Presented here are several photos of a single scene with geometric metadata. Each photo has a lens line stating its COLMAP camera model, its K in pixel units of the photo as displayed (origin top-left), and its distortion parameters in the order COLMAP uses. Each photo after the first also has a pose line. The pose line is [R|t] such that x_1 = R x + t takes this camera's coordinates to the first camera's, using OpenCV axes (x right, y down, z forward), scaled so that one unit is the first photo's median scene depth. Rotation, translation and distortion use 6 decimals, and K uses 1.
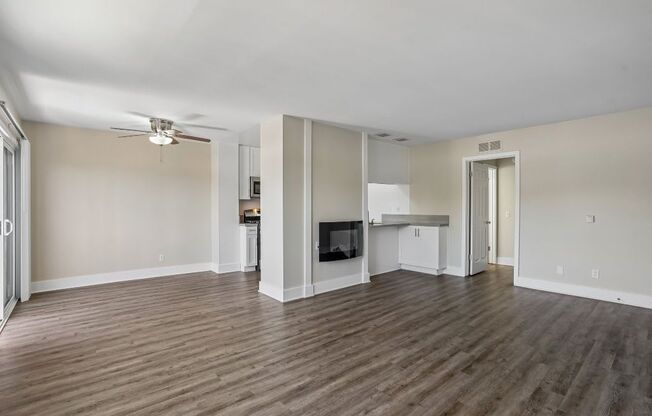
lens RADIAL K [[310.5, 0, 326.0], [0, 310.5, 208.0], [0, 0, 1]] dist [-0.030256, 0.000593]
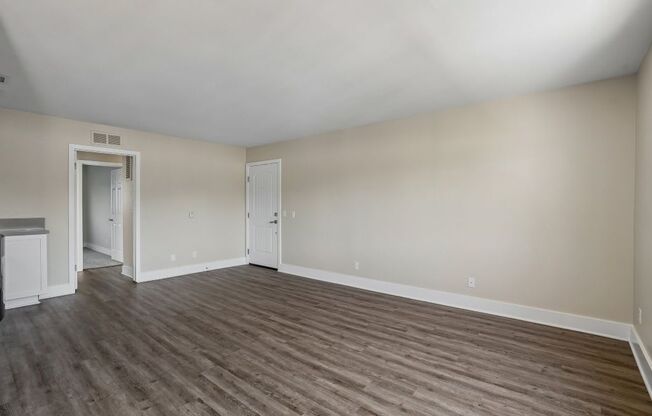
lens RADIAL K [[310.5, 0, 326.0], [0, 310.5, 208.0], [0, 0, 1]] dist [-0.030256, 0.000593]
pose [[-0.165781, -0.008168, 0.986129, -0.843196], [0.005489, 0.999943, 0.009205, -0.004291], [-0.986147, 0.006939, -0.165727, 0.934730]]
